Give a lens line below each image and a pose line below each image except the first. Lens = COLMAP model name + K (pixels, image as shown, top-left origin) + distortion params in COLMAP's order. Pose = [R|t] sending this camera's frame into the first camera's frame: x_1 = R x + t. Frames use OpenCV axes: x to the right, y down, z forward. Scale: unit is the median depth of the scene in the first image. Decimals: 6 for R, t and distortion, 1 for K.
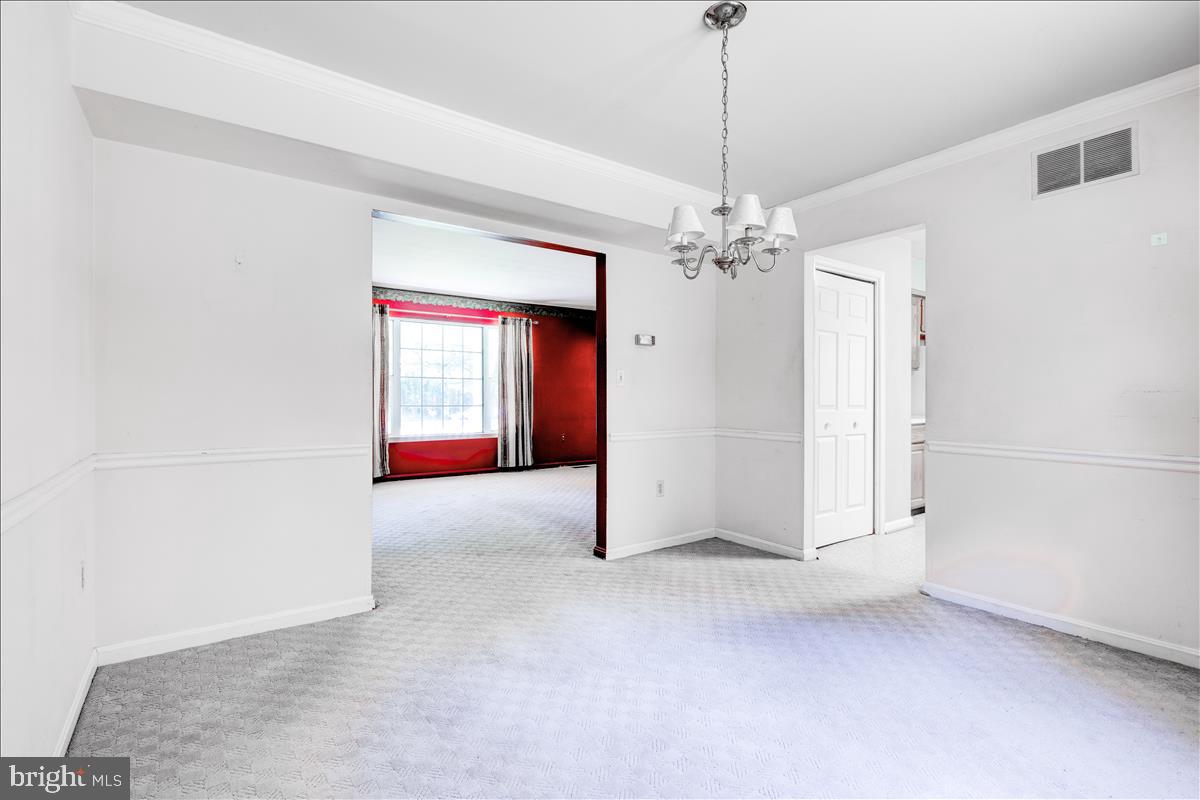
lens RADIAL K [[555.0, 0, 598.6], [0, 555.0, 394.5], [0, 0, 1]] dist [0.002284, 0.000041]
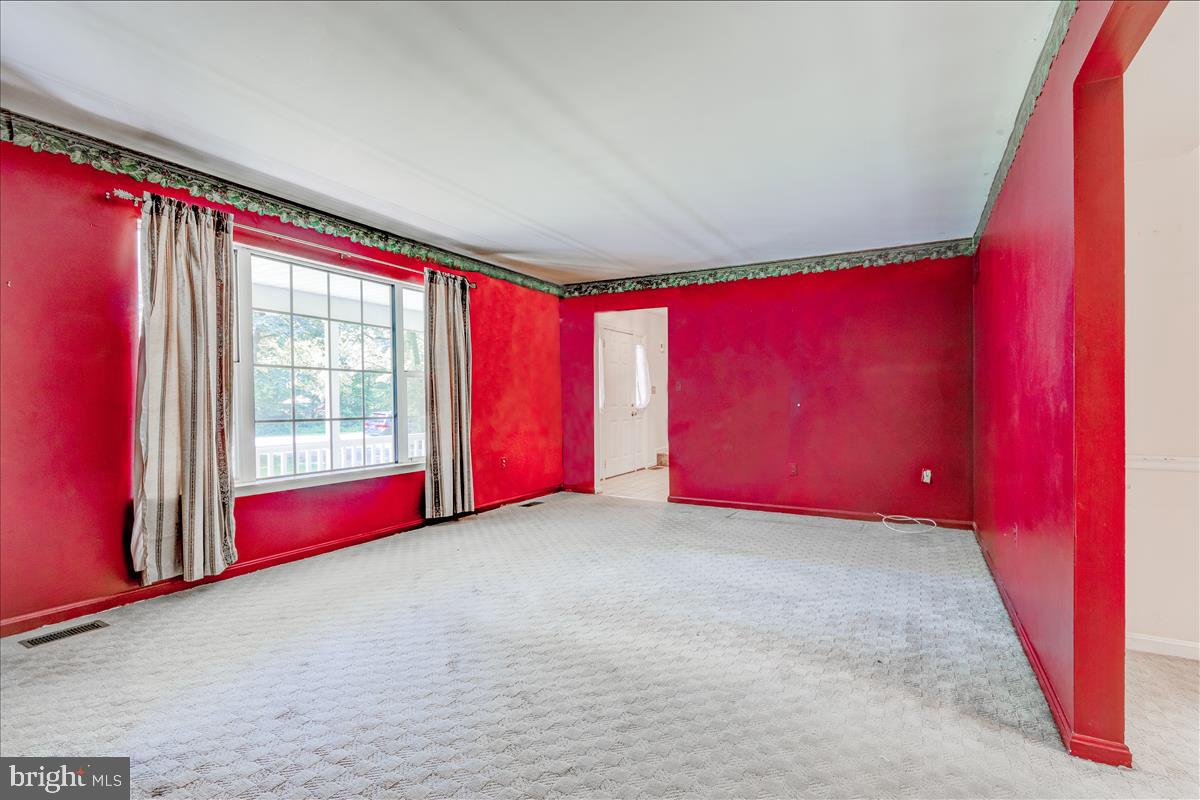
lens RADIAL K [[555.0, 0, 610.5], [0, 555.0, 403.0], [0, 0, 1]] dist [0.002284, 0.000041]
pose [[0.897801, -0.005820, 0.440362, -0.264627], [0.000815, 0.999933, 0.011553, -0.001820], [-0.440400, -0.010013, 0.897746, 0.369644]]
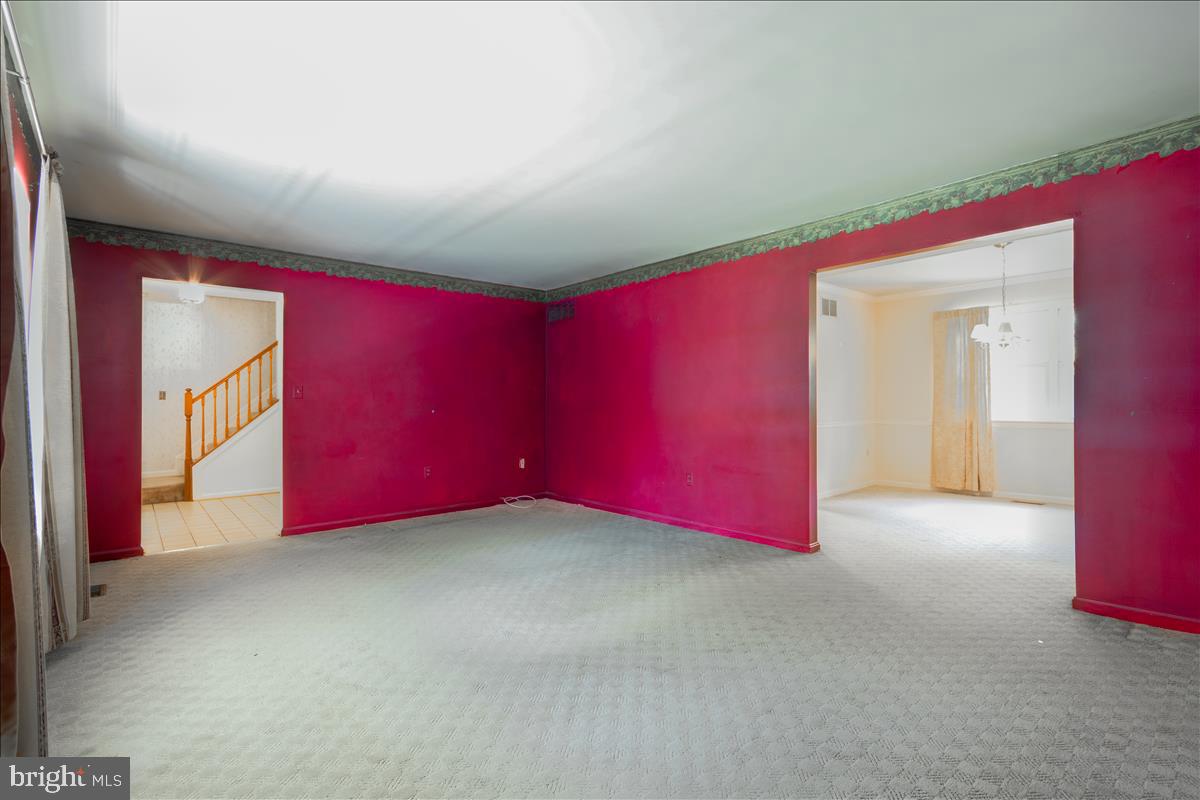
lens RADIAL K [[555.0, 0, 606.9], [0, 555.0, 403.4], [0, 0, 1]] dist [0.002284, 0.000041]
pose [[-0.099583, -0.003265, 0.995024, -0.501427], [0.002082, 0.999992, 0.003490, -0.003994], [-0.995027, 0.002419, -0.099575, 0.722411]]
